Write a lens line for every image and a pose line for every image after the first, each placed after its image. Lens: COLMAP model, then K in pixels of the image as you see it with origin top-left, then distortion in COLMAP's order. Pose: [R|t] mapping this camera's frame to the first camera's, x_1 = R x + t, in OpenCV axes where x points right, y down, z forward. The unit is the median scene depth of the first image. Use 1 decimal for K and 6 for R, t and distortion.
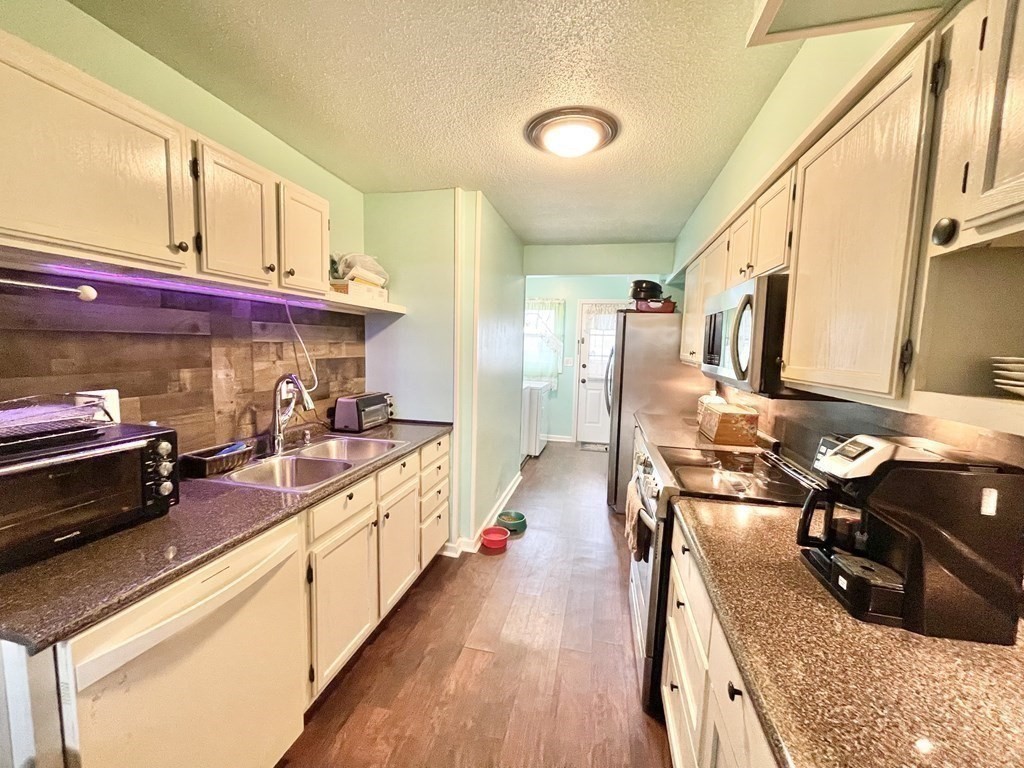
lens RADIAL K [[417.4, 0, 507.1], [0, 417.4, 384.9], [0, 0, 1]] dist [-0.008903, 0.001582]
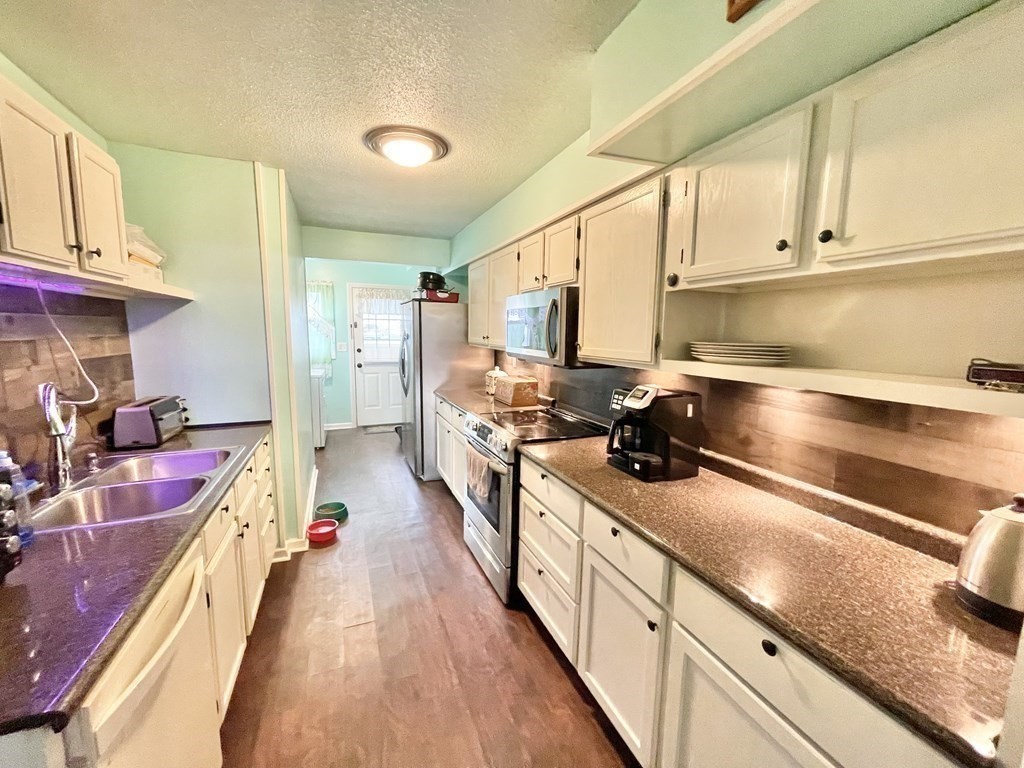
lens RADIAL K [[417.4, 0, 510.0], [0, 417.4, 384.0], [0, 0, 1]] dist [-0.008903, 0.001582]
pose [[0.816376, -0.090866, 0.570327, -0.246775], [0.065673, 0.995745, 0.064639, -0.015477], [-0.573774, -0.015314, 0.818870, -0.066762]]
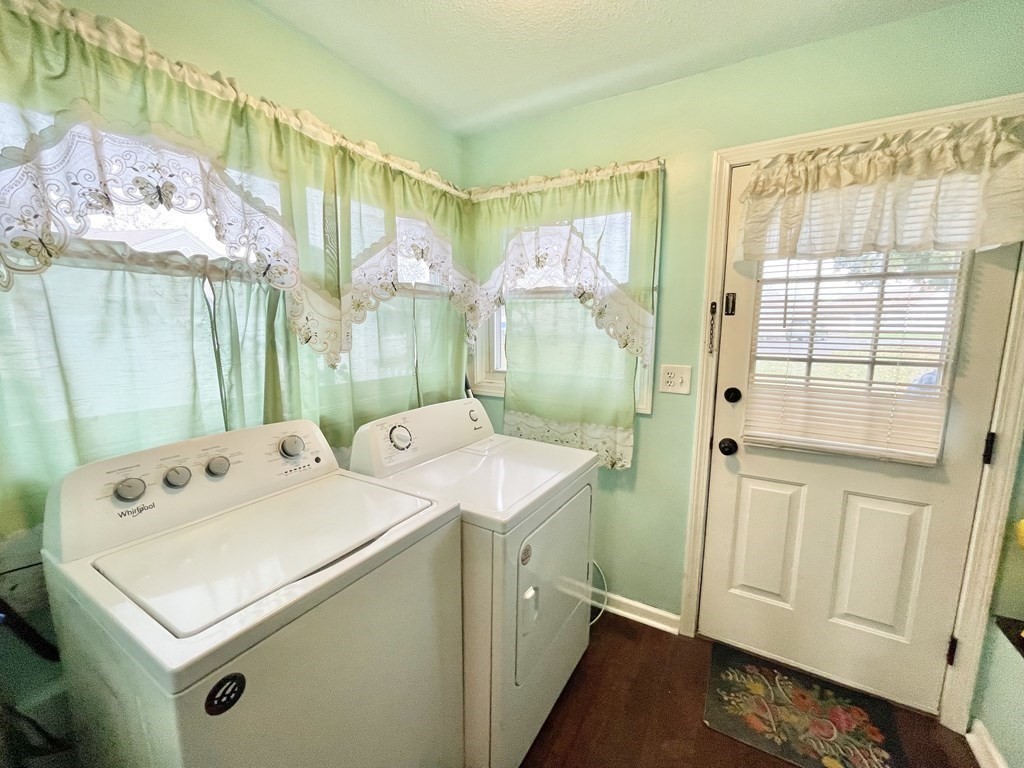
lens RADIAL K [[417.4, 0, 502.6], [0, 417.4, 388.8], [0, 0, 1]] dist [-0.008903, 0.001582]
pose [[0.952809, 0.016300, -0.303134, 0.310802], [-0.000284, 0.998605, 0.052803, -0.163732], [0.303572, -0.050225, 0.951484, 1.749010]]
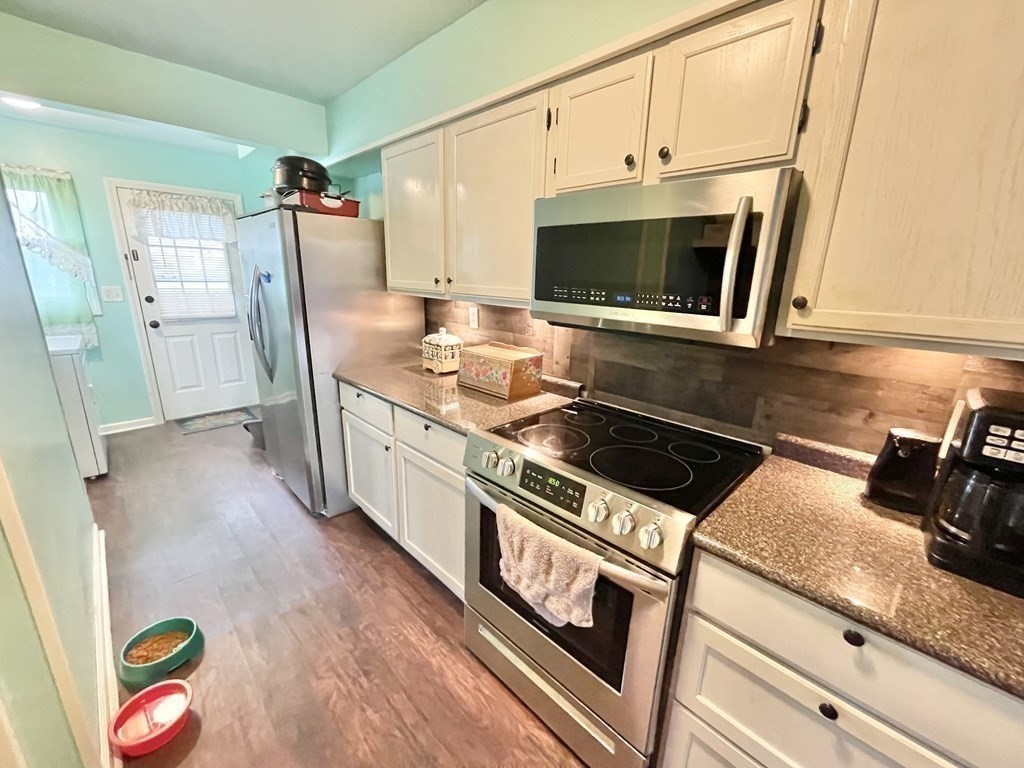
lens RADIAL K [[417.4, 0, 517.7], [0, 417.4, 385.2], [0, 0, 1]] dist [-0.008903, 0.001582]
pose [[0.532618, -0.233494, 0.813510, -0.120822], [0.070592, 0.970098, 0.232221, -0.067917], [-0.843407, -0.066257, 0.533175, 0.578556]]
